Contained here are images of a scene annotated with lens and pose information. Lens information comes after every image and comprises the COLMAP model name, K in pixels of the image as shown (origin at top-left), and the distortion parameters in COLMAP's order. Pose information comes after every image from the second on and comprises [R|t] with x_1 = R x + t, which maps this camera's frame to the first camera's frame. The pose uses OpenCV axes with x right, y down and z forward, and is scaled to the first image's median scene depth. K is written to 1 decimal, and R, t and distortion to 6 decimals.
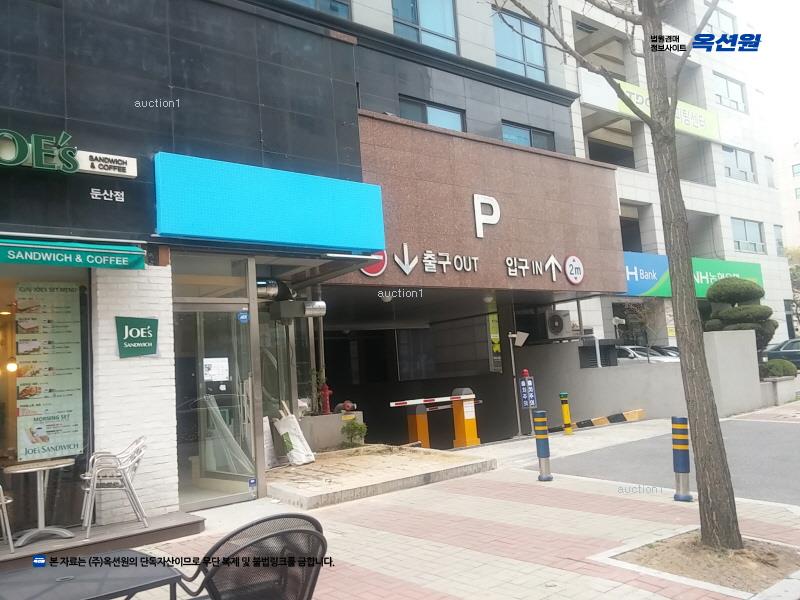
lens RADIAL K [[682.8, 0, 400.0], [0, 682.8, 300.0], [0, 0, 1]] dist [0.080119, -0.100321]
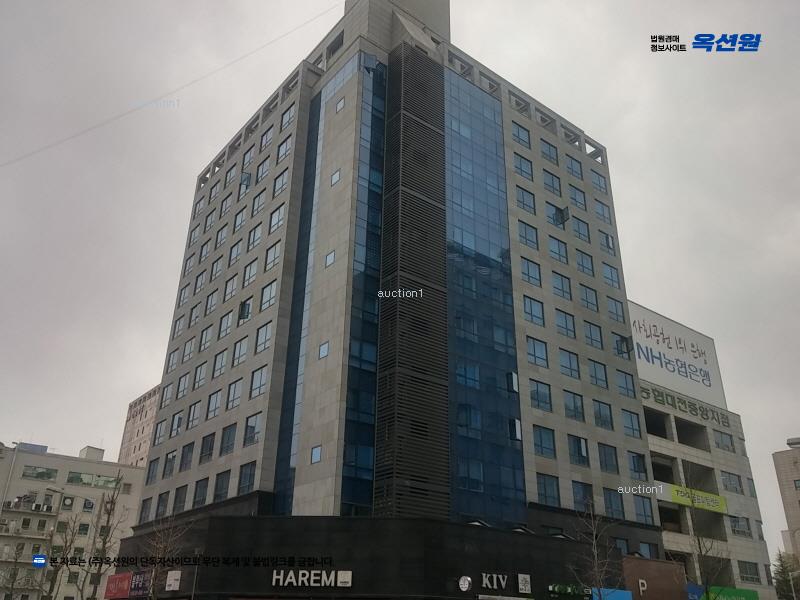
lens RADIAL K [[682.8, 0, 400.0], [0, 682.8, 300.0], [0, 0, 1]] dist [0.080119, -0.100321]
pose [[0.996215, 0.080222, -0.033467, -0.871295], [-0.086805, 0.938204, -0.335019, -0.189090], [0.004523, 0.336656, 0.941617, -2.100542]]
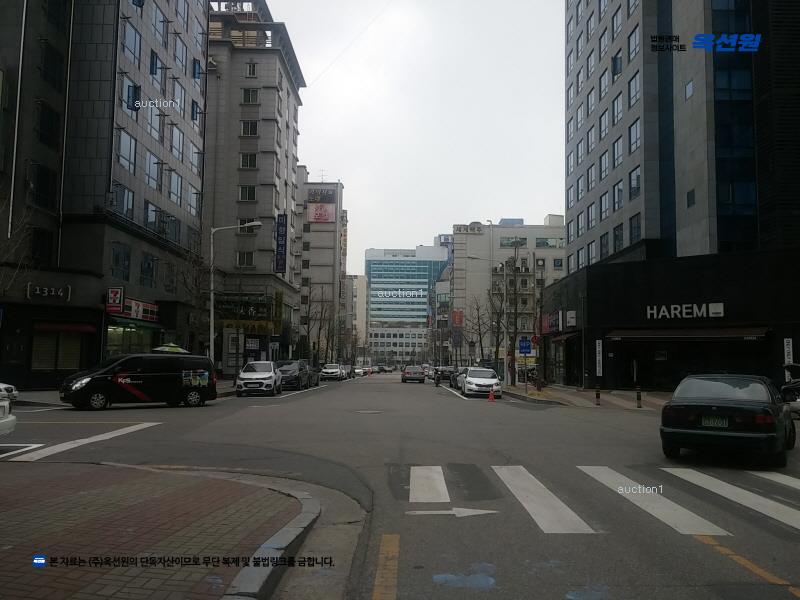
lens RADIAL K [[682.8, 0, 400.0], [0, 682.8, 300.0], [0, 0, 1]] dist [0.080119, -0.100321]
pose [[0.779290, 0.024366, -0.626190, -0.463473], [-0.001195, 0.999300, 0.037398, -0.195462], [0.626663, -0.028395, 0.778773, -2.187626]]
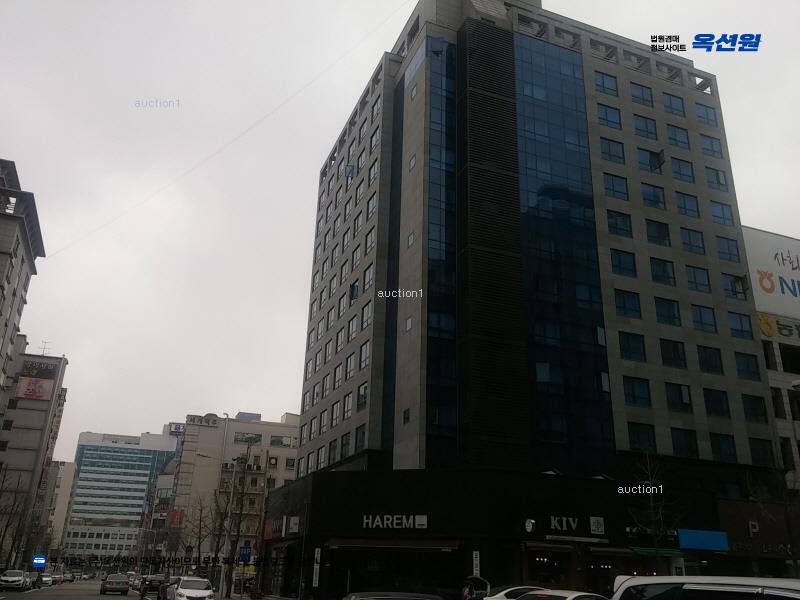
lens RADIAL K [[682.8, 0, 400.0], [0, 682.8, 300.0], [0, 0, 1]] dist [0.080119, -0.100321]
pose [[0.954147, -0.015891, -0.298915, -0.393282], [-0.063144, 0.965435, -0.252881, -0.218722], [0.292601, 0.260160, 0.920164, -2.295054]]
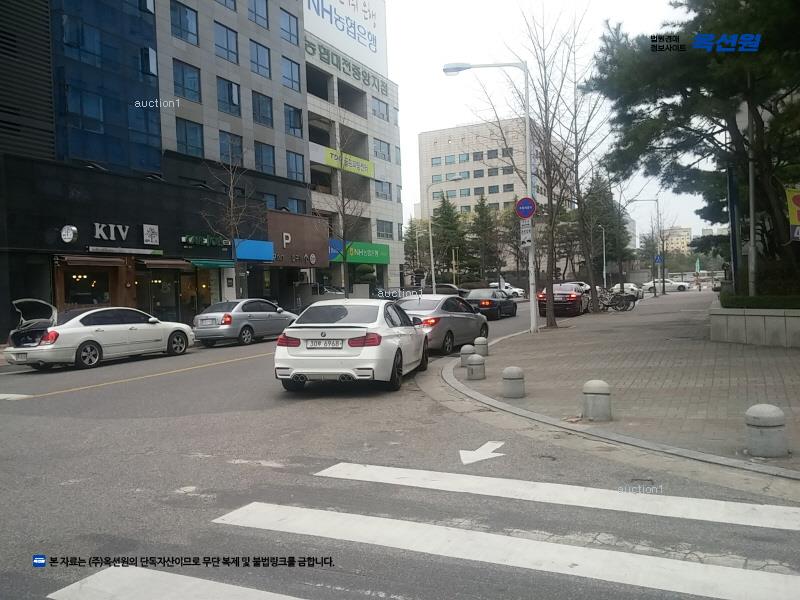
lens RADIAL K [[682.8, 0, 400.0], [0, 682.8, 300.0], [0, 0, 1]] dist [0.080119, -0.100321]
pose [[0.894720, 0.030942, 0.445555, -0.702731], [-0.073636, 0.994165, 0.078829, -0.133679], [-0.440516, -0.103339, 0.891777, -1.745036]]
